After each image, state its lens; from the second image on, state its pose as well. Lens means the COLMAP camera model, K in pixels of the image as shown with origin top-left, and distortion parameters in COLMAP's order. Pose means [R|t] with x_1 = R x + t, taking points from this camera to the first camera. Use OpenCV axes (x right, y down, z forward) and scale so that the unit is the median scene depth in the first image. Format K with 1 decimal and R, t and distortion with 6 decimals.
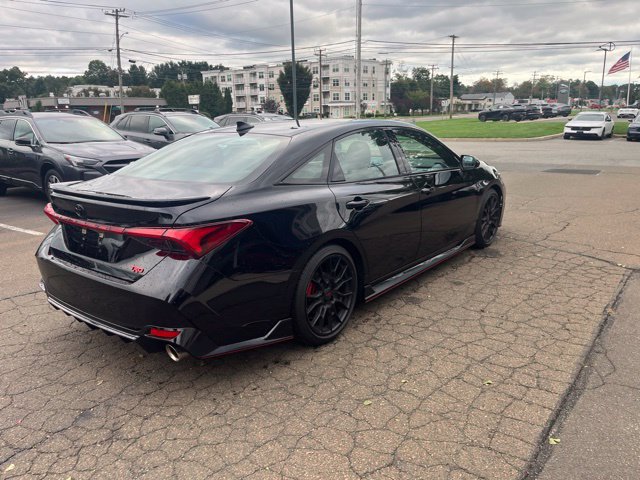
lens RADIAL K [[484.7, 0, 319.5], [0, 484.7, 242.4], [0, 0, 1]] dist [0.083194, -0.110845]
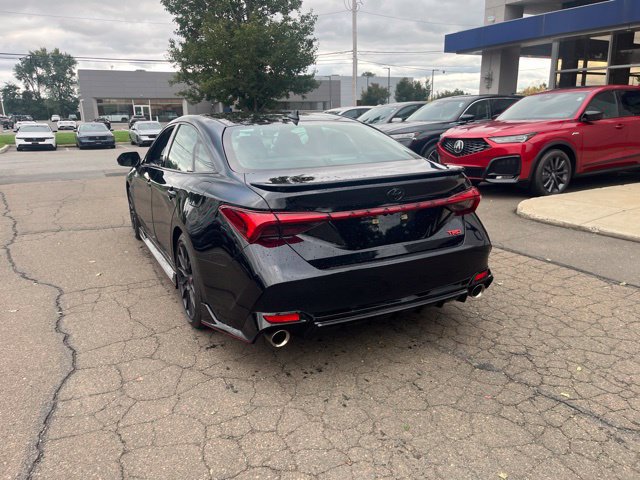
lens RADIAL K [[484.7, 0, 319.2], [0, 484.7, 241.4], [0, 0, 1]] dist [0.083194, -0.110845]
pose [[0.419018, -0.215947, 0.881924, -0.813206], [0.242127, 0.962709, 0.120690, -0.073937], [-0.875099, 0.162966, 0.455679, 0.412031]]
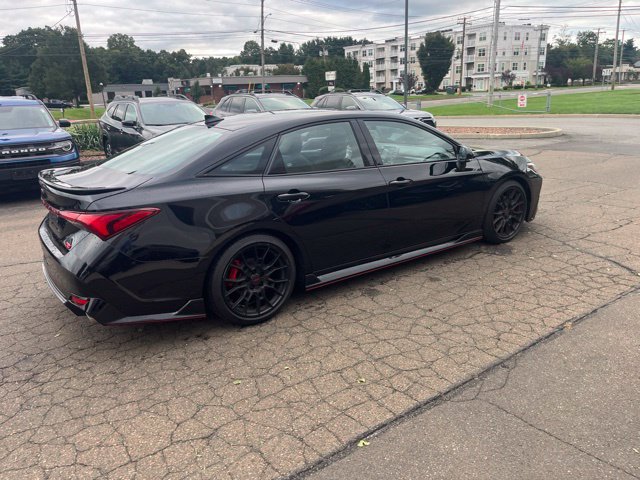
lens RADIAL K [[484.7, 0, 318.7], [0, 484.7, 238.2], [0, 0, 1]] dist [0.083194, -0.110845]
pose [[0.959849, 0.065707, -0.272713, 0.294433], [-0.054407, 0.997326, 0.048799, -0.029988], [0.275190, -0.032002, 0.960857, 0.006391]]
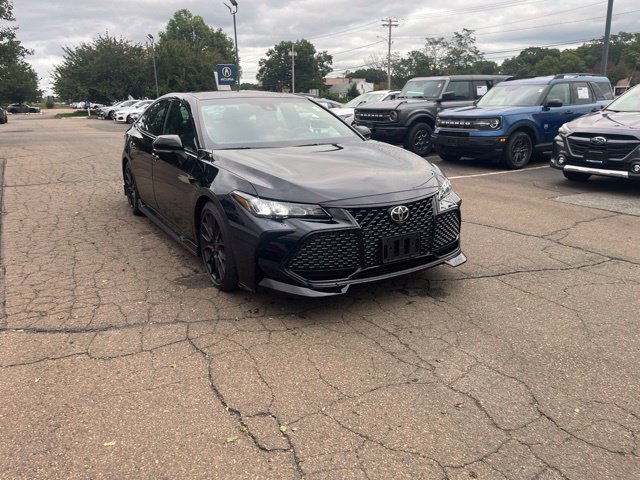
lens RADIAL K [[484.7, 0, 316.9], [0, 484.7, 241.0], [0, 0, 1]] dist [0.083194, -0.110845]
pose [[-0.354611, 0.285505, -0.890358, 1.003136], [-0.215484, 0.901654, 0.374949, -0.378428], [0.909845, 0.324819, -0.258215, 1.470449]]
